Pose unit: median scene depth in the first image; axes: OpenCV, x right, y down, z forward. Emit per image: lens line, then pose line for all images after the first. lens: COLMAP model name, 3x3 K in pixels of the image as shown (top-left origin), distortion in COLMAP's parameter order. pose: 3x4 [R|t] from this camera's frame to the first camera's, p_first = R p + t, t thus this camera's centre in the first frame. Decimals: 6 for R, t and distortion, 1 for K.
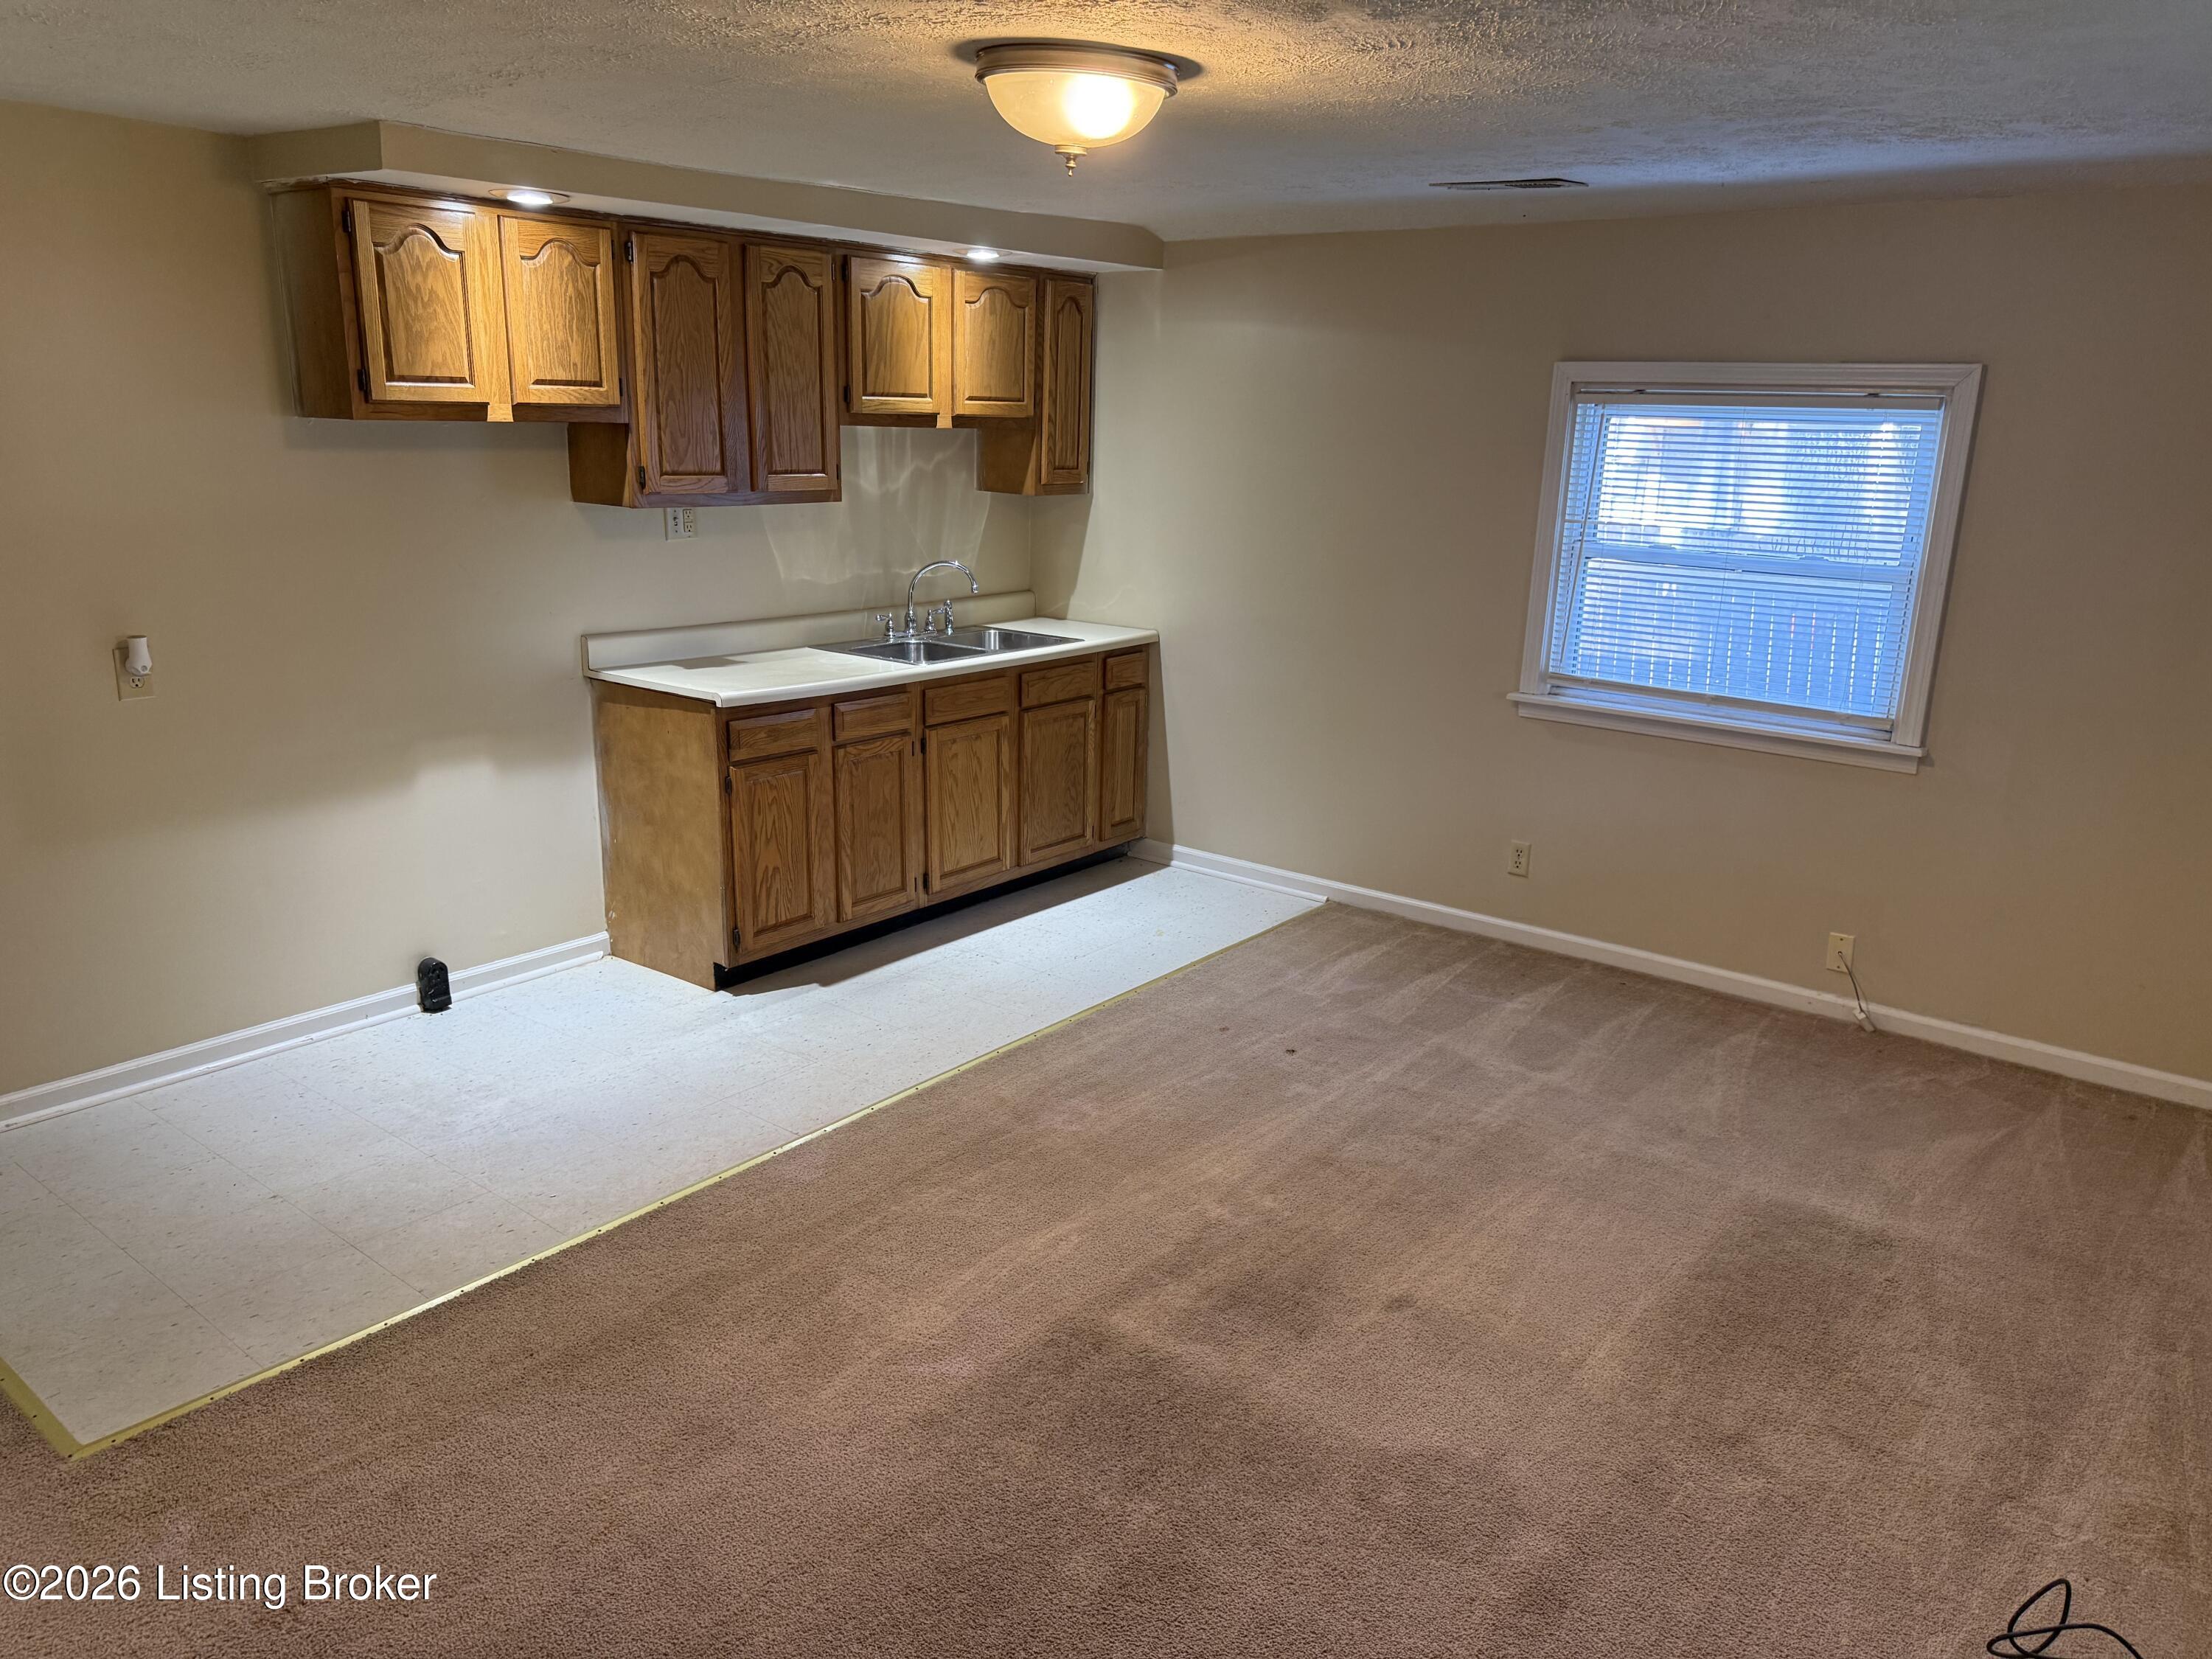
lens RADIAL K [[1565.9, 0, 1091.8], [0, 1565.9, 820.0], [0, 0, 1]] dist [0.048814, -0.025180]
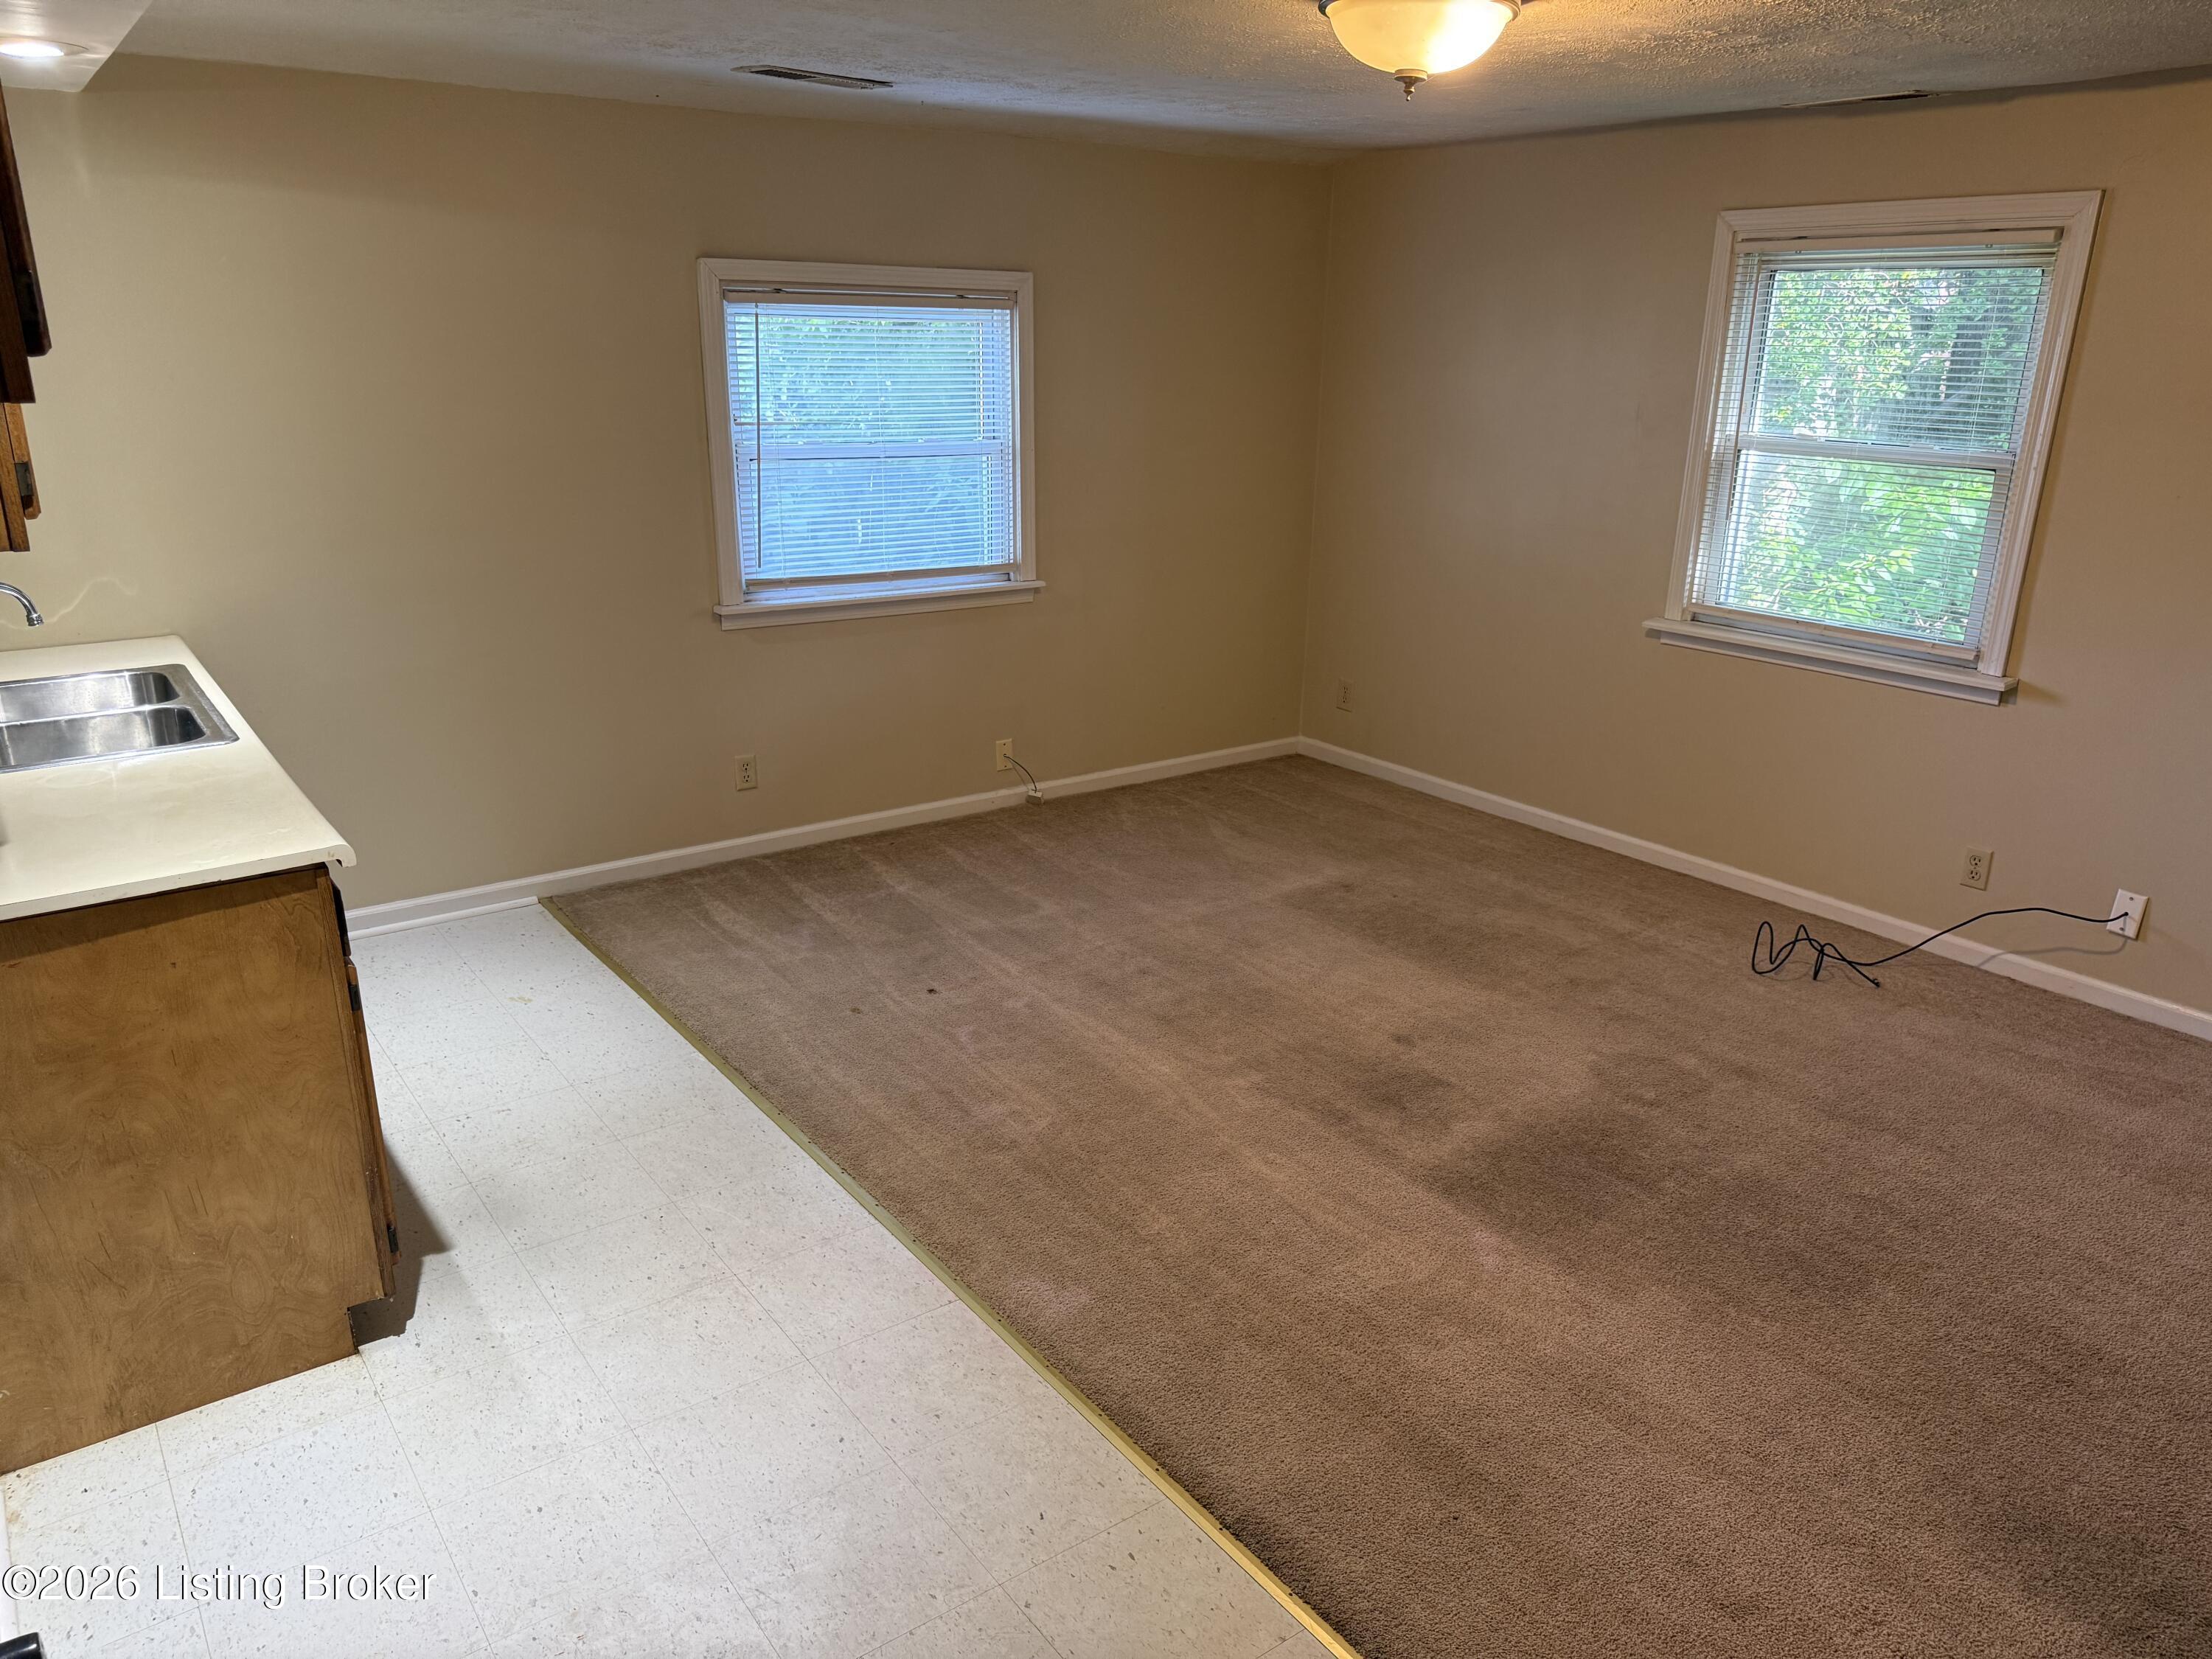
lens RADIAL K [[1565.9, 0, 1096.3], [0, 1565.9, 843.8], [0, 0, 1]] dist [0.048814, -0.025180]
pose [[0.258261, -0.323475, 0.910310, -0.670451], [0.237940, 0.934548, 0.264583, -0.163311], [-0.936315, 0.148268, 0.318325, 0.554126]]
